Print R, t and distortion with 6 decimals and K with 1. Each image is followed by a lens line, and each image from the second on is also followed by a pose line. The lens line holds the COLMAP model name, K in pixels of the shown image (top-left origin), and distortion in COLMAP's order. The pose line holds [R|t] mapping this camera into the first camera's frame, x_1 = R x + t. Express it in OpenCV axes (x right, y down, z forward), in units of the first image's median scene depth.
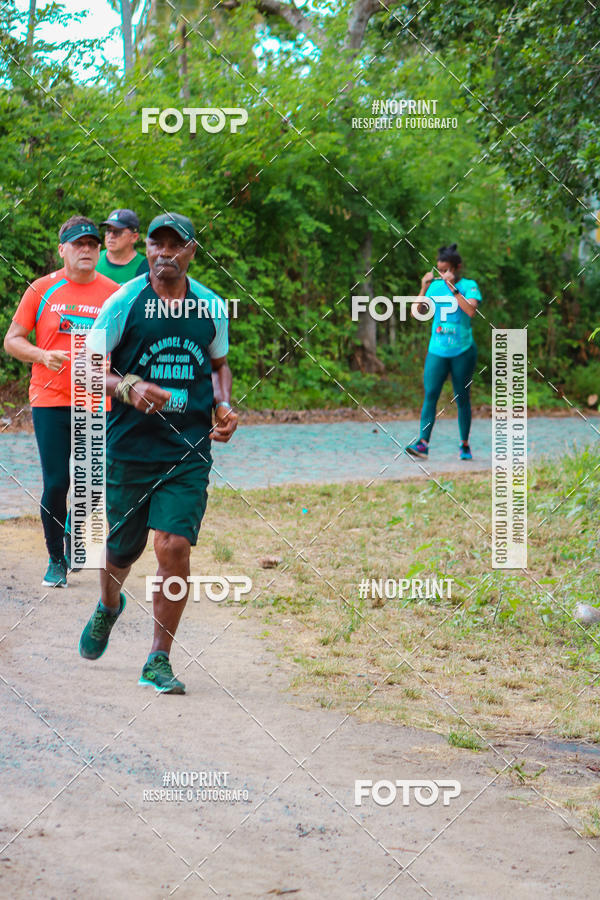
lens RADIAL K [[3250.7, 0, -41.9], [0, 3250.7, 450.0], [0, 0, 1]] dist [0.196725, 1.694845]
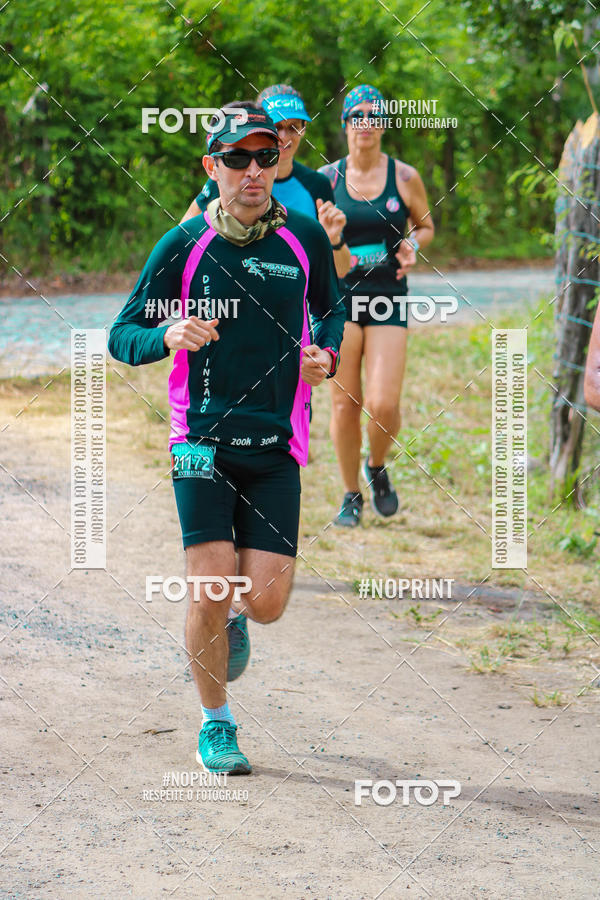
lens RADIAL K [[5027.1, 0, 297.3], [0, 5027.1, 448.9], [0, 0, 1]] dist [0.908160, -5.804490]
pose [[0.998311, -0.031794, -0.048615, 0.196758], [0.032260, 0.999440, 0.008833, 0.030028], [0.048307, -0.010387, 0.998779, -0.508985]]
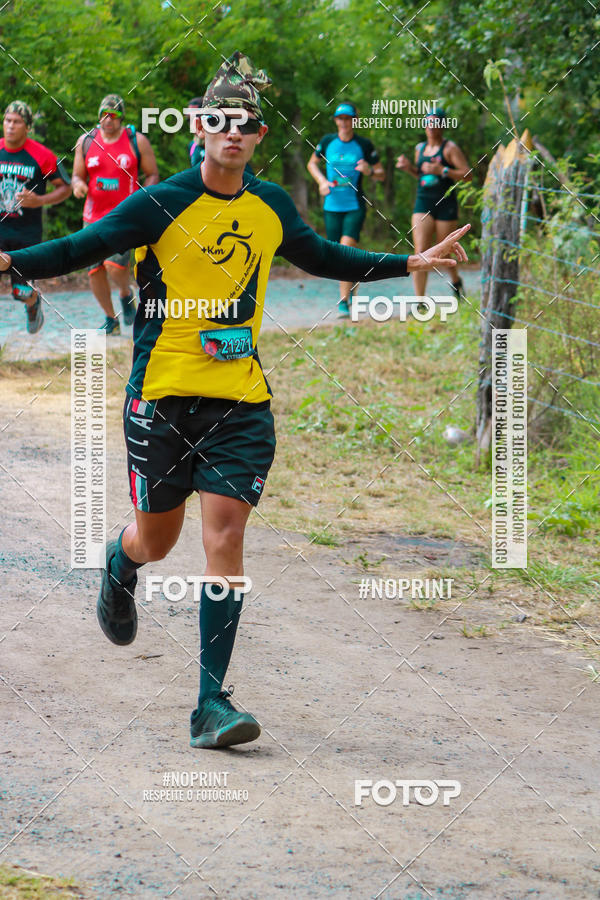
lens RADIAL K [[5079.9, 0, 255.8], [0, 5079.9, 419.3], [0, 0, 1]] dist [0.485001, -2.087813]
pose [[0.998873, -0.029055, -0.037534, 0.188616], [0.029037, 0.999578, -0.001016, 0.043934], [0.037548, -0.000075, 0.999295, -0.788965]]
